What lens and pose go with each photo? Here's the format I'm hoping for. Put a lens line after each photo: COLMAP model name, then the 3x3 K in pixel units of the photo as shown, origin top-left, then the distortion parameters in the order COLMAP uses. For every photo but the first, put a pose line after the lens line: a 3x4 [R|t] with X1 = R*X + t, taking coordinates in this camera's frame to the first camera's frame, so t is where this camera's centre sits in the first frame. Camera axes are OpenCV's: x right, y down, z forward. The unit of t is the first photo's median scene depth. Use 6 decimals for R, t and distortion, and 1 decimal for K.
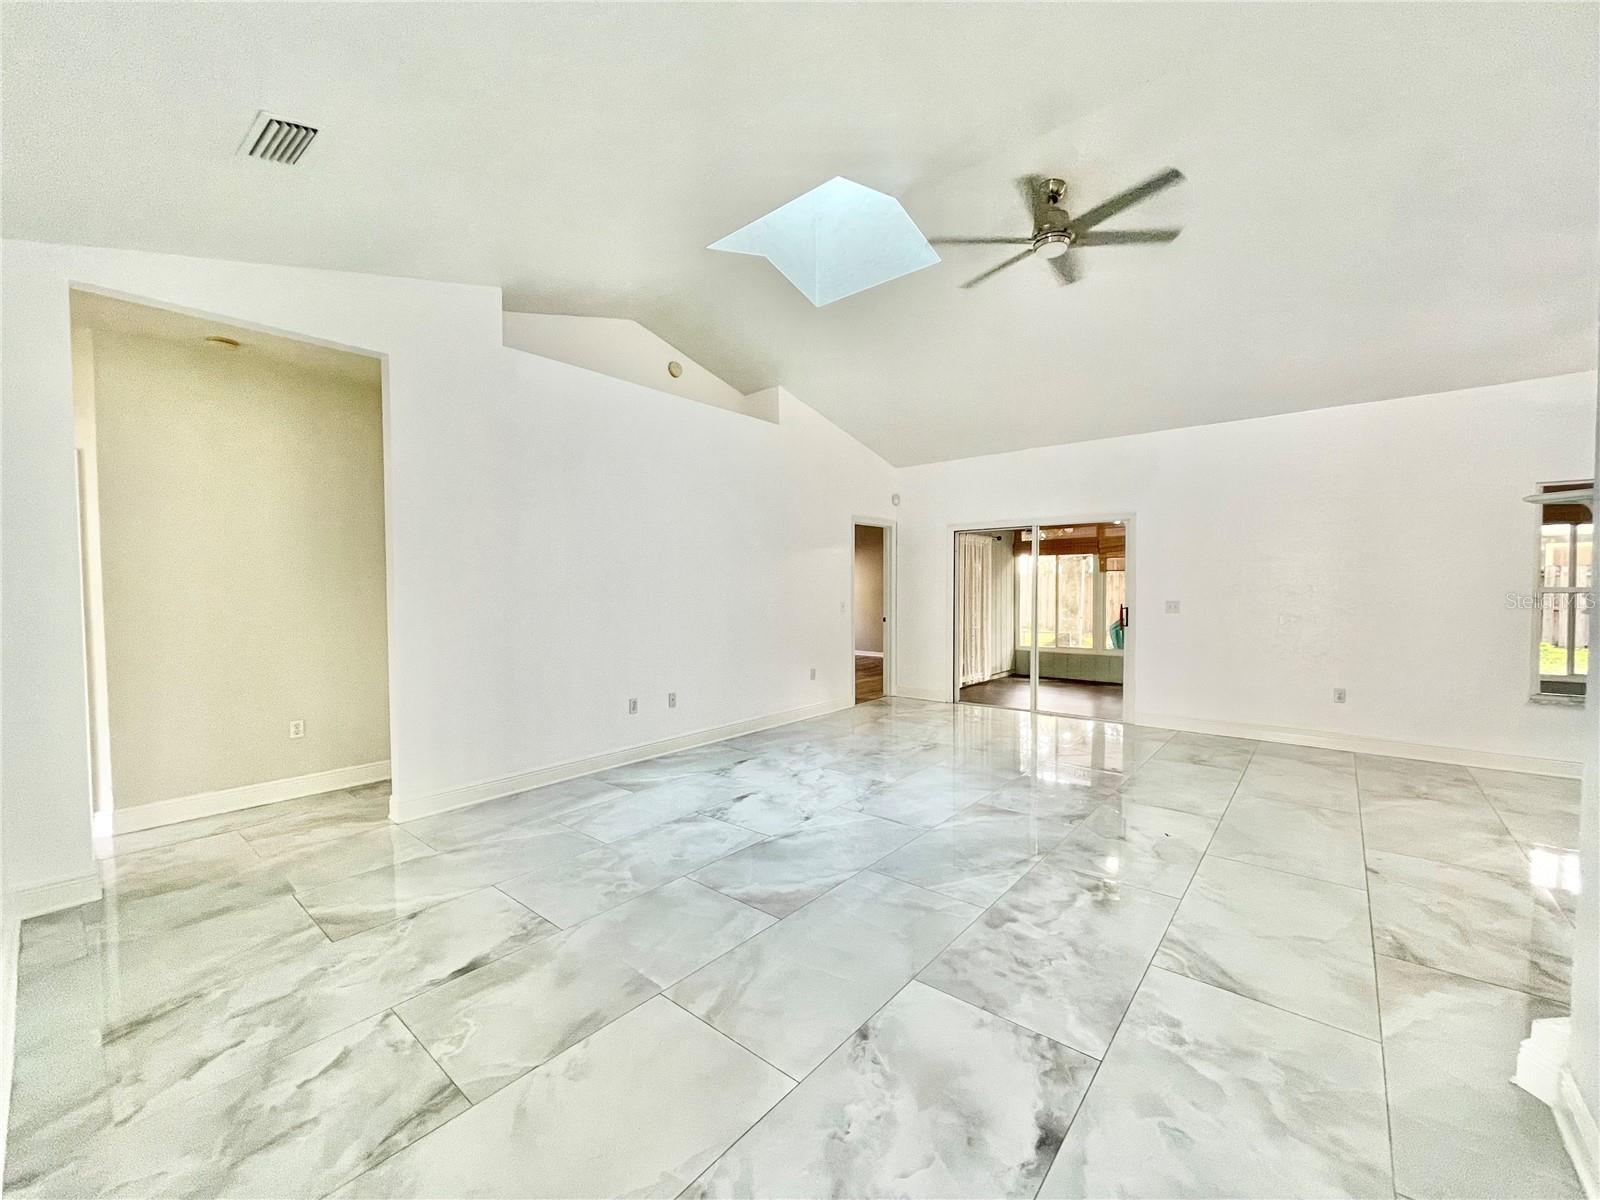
lens RADIAL K [[640.7, 0, 795.0], [0, 640.7, 609.0], [0, 0, 1]] dist [-0.000125, 0.000047]
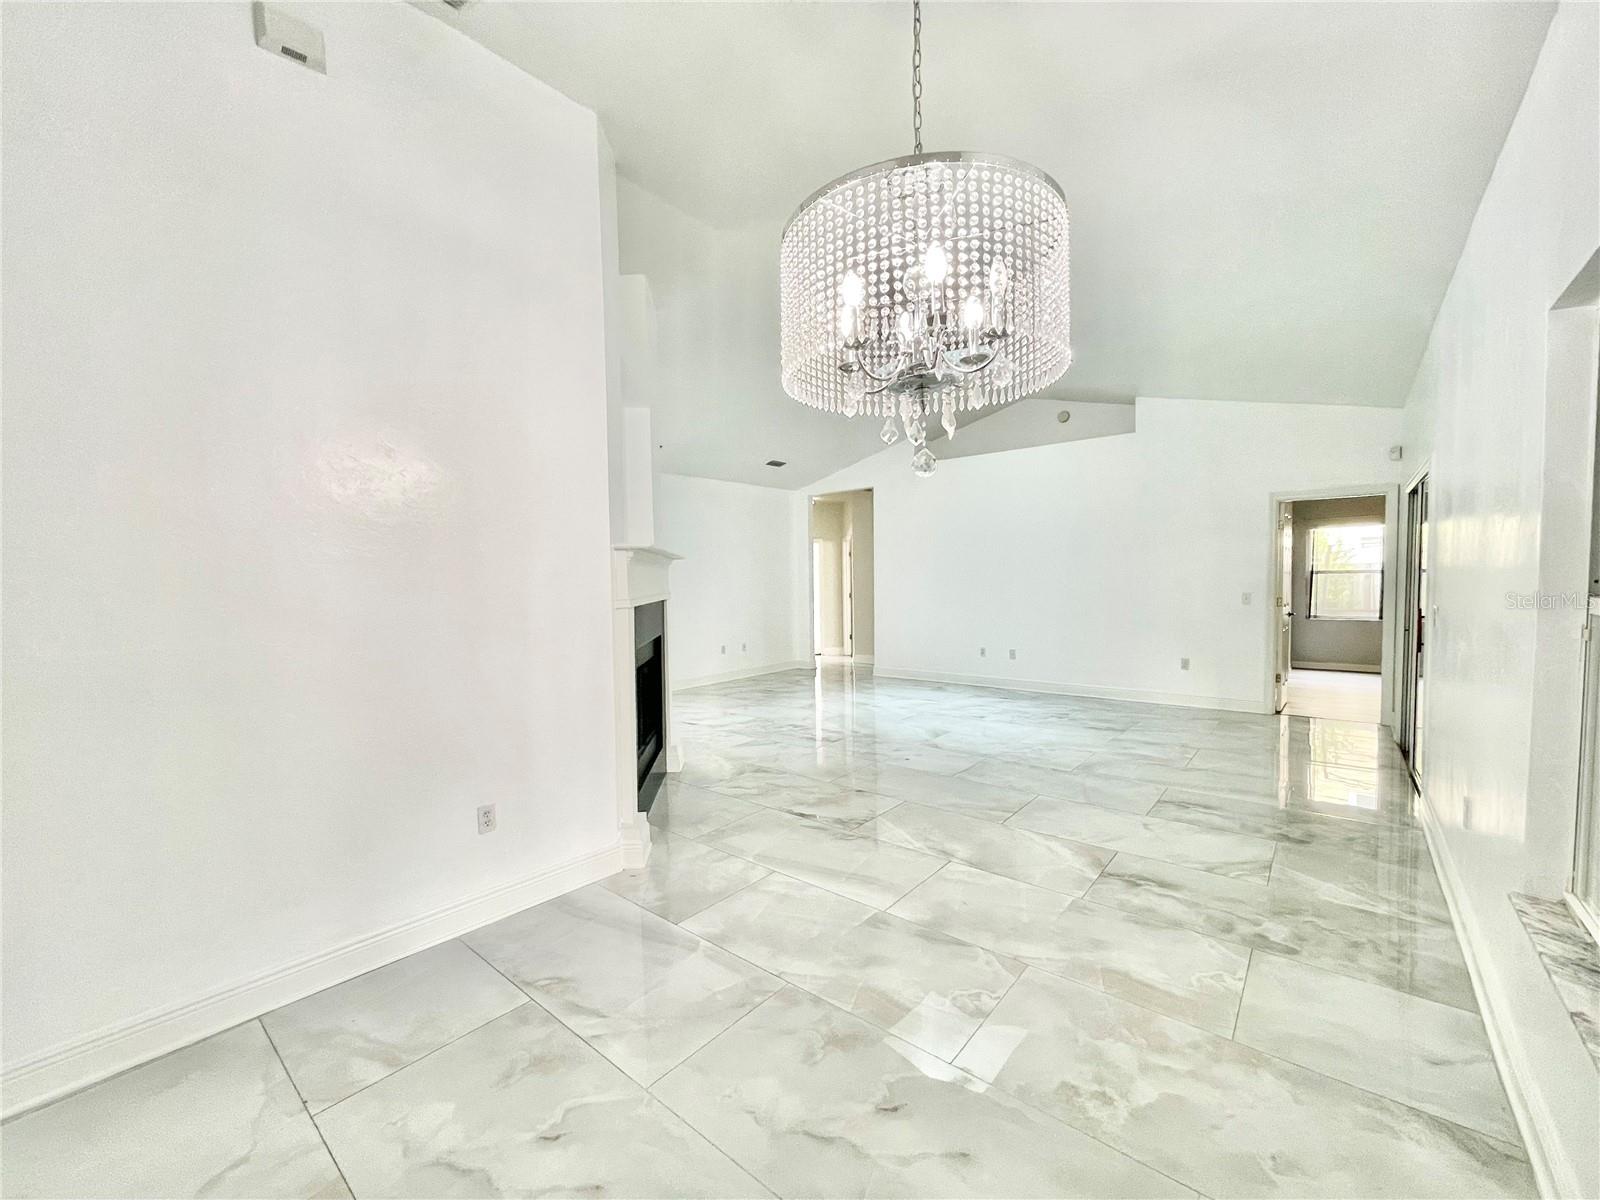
lens RADIAL K [[648.6, 0, 798.9], [0, 648.6, 573.3], [0, 0, 1]] dist [-0.001388, -0.000364]
pose [[0.005178, -0.001124, -0.999986, 1.855794], [-0.022329, 0.999750, -0.001240, -0.046353], [0.999737, 0.022335, 0.005152, 0.684908]]
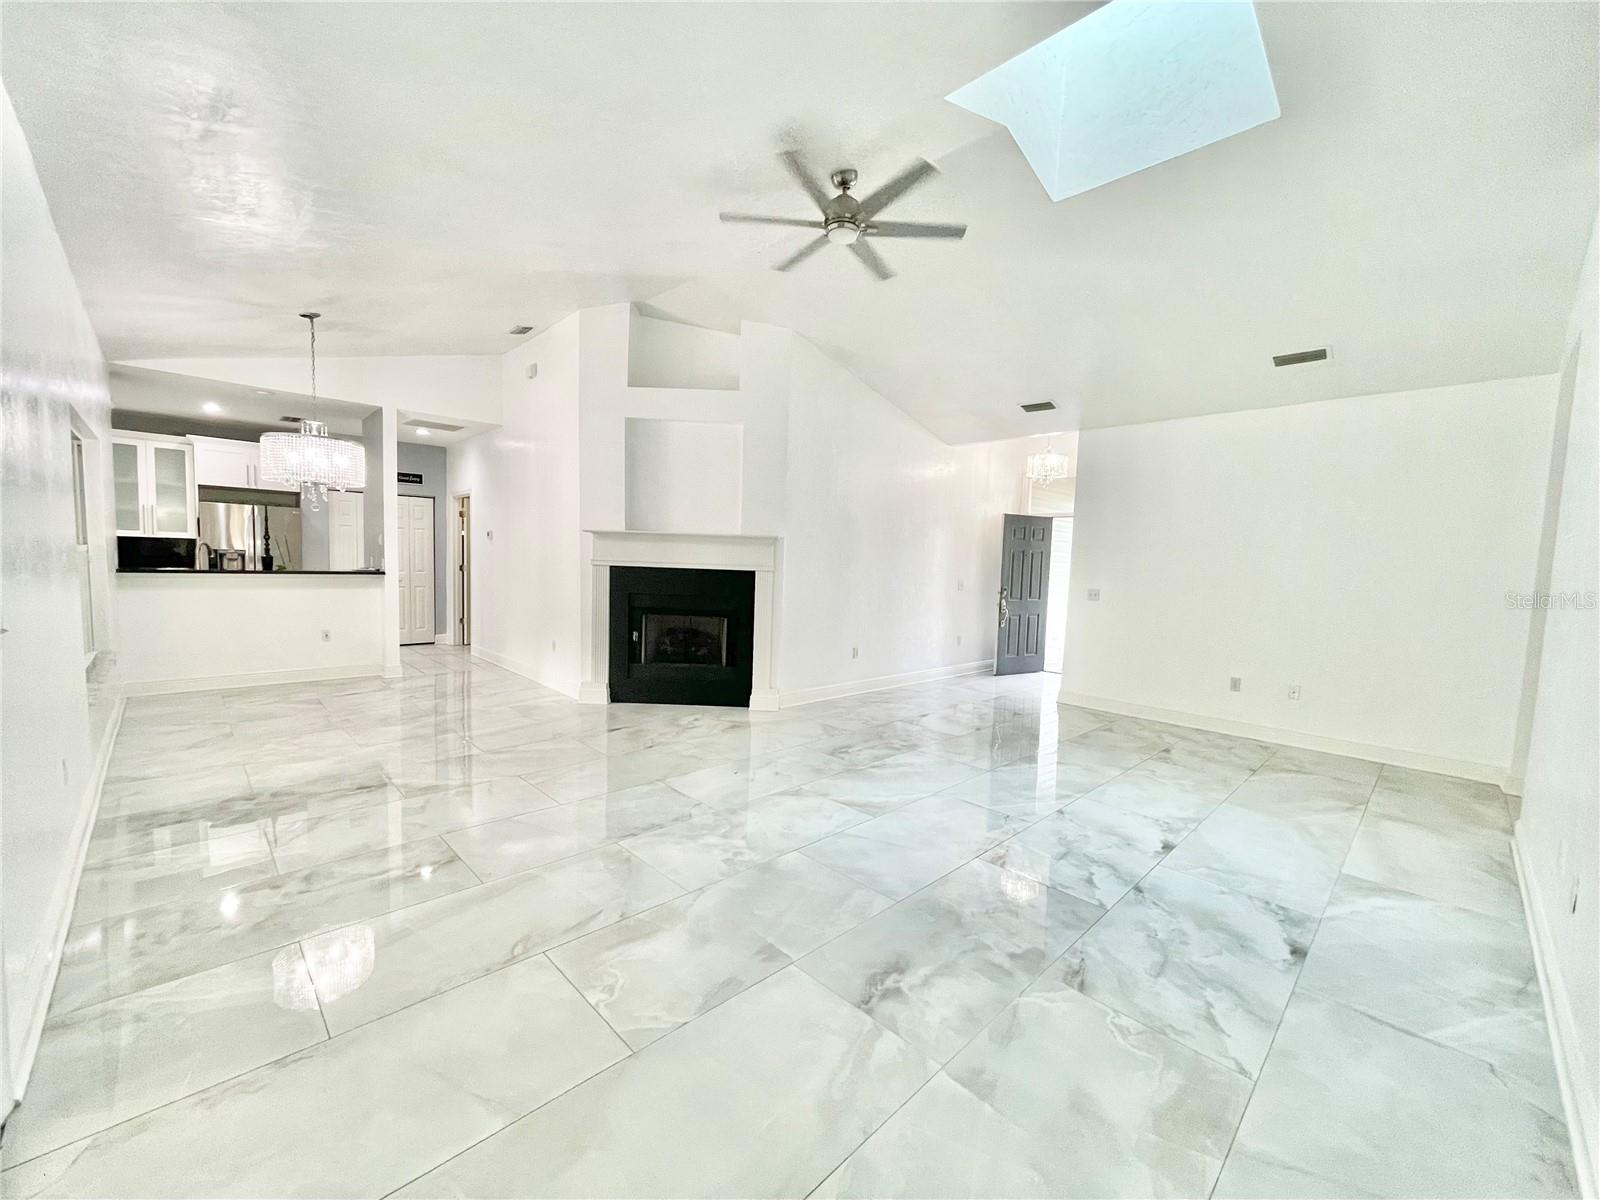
lens RADIAL K [[640.7, 0, 795.0], [0, 640.7, 609.0], [0, 0, 1]] dist [-0.000125, 0.000047]
pose [[-0.994699, -0.035999, 0.096325, 0.339207], [-0.024438, 0.992641, 0.118606, -0.087461], [-0.099885, 0.115623, -0.988258, 1.969287]]
